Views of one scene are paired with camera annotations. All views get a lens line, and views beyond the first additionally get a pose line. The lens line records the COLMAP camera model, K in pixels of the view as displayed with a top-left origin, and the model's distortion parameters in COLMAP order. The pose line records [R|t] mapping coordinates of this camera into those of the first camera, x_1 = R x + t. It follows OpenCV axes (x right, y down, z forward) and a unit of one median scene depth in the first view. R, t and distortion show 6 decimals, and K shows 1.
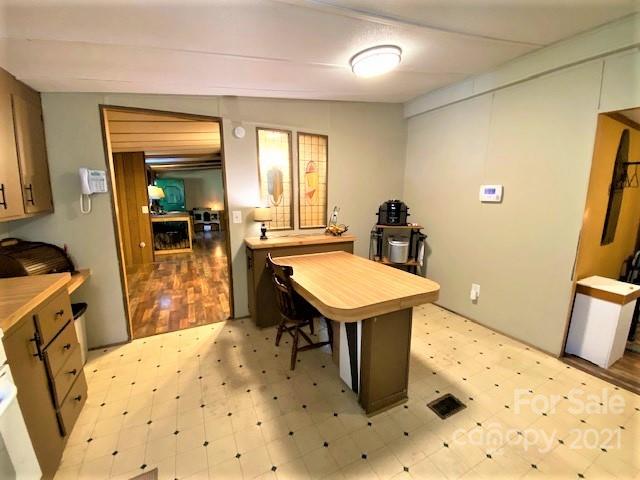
lens RADIAL K [[258.5, 0, 320.0], [0, 258.5, 240.0], [0, 0, 1]] dist [0.019987, -0.020244]
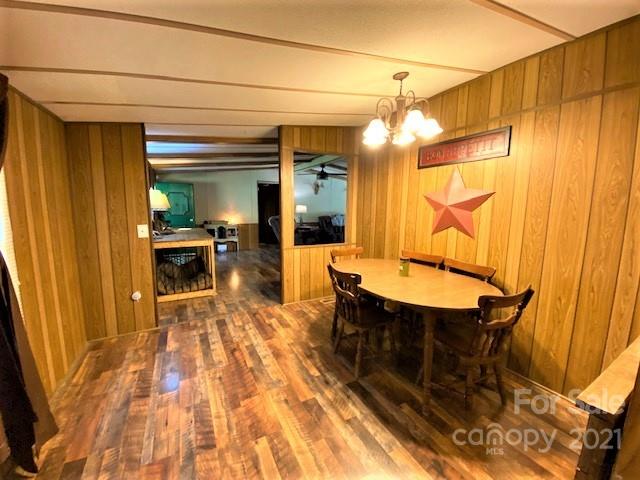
lens RADIAL K [[258.5, 0, 320.0], [0, 258.5, 240.0], [0, 0, 1]] dist [0.019987, -0.020244]
pose [[0.999744, 0.001639, 0.022588, -0.544325], [-0.000839, 0.999373, -0.035386, -0.136382], [-0.022632, 0.035358, 0.999118, 0.776088]]
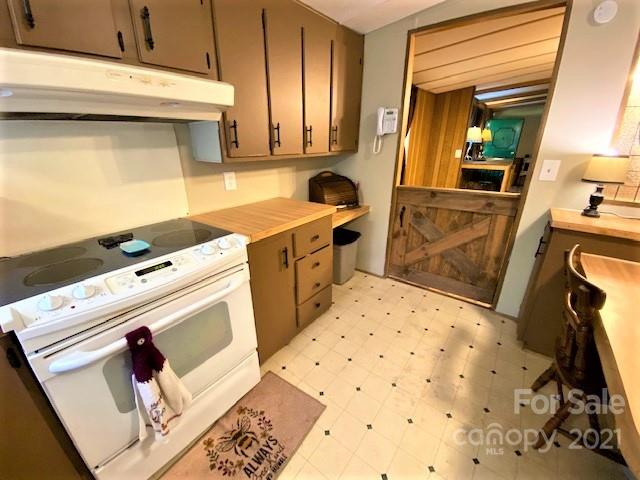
lens RADIAL K [[258.5, 0, 320.0], [0, 258.5, 240.0], [0, 0, 1]] dist [0.019987, -0.020244]
pose [[0.426090, 0.316717, -0.847430, 0.019320], [-0.143586, 0.948519, 0.282303, -0.024631], [0.893214, 0.001393, 0.449631, 0.218342]]
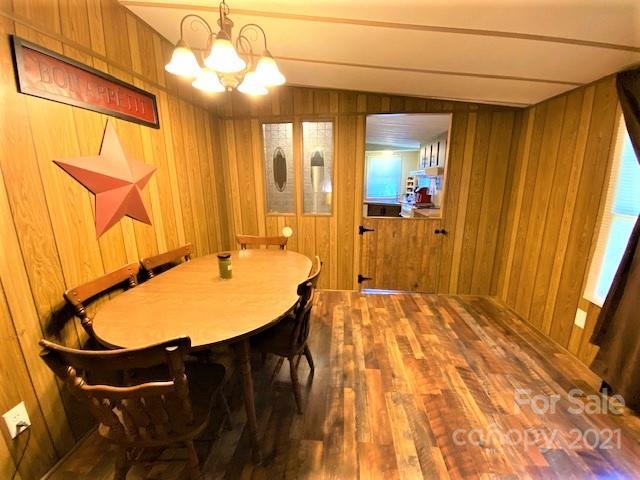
lens RADIAL K [[258.5, 0, 320.0], [0, 258.5, 240.0], [0, 0, 1]] dist [0.019987, -0.020244]
pose [[-0.845859, -0.111167, 0.521694, -0.750774], [0.097325, 0.929459, 0.355856, -0.324343], [-0.524452, 0.351778, -0.775372, 1.870404]]
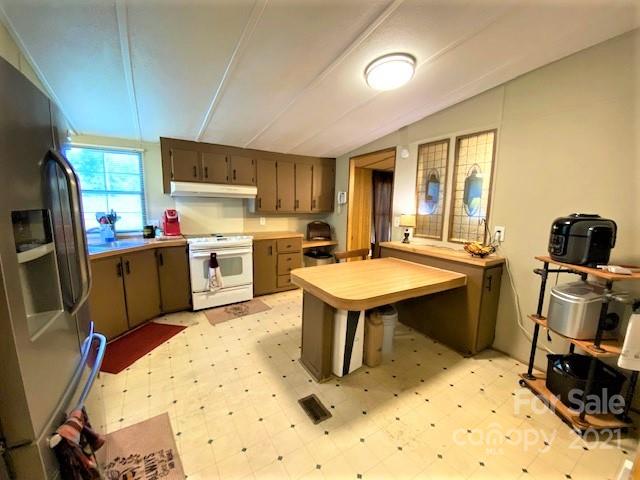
lens RADIAL K [[258.5, 0, 320.0], [0, 258.5, 240.0], [0, 0, 1]] dist [0.019987, -0.020244]
pose [[0.101277, 0.135840, -0.985541, 0.810783], [-0.178159, 0.977097, 0.116367, -0.074124], [0.978776, 0.163798, 0.123159, 0.455534]]
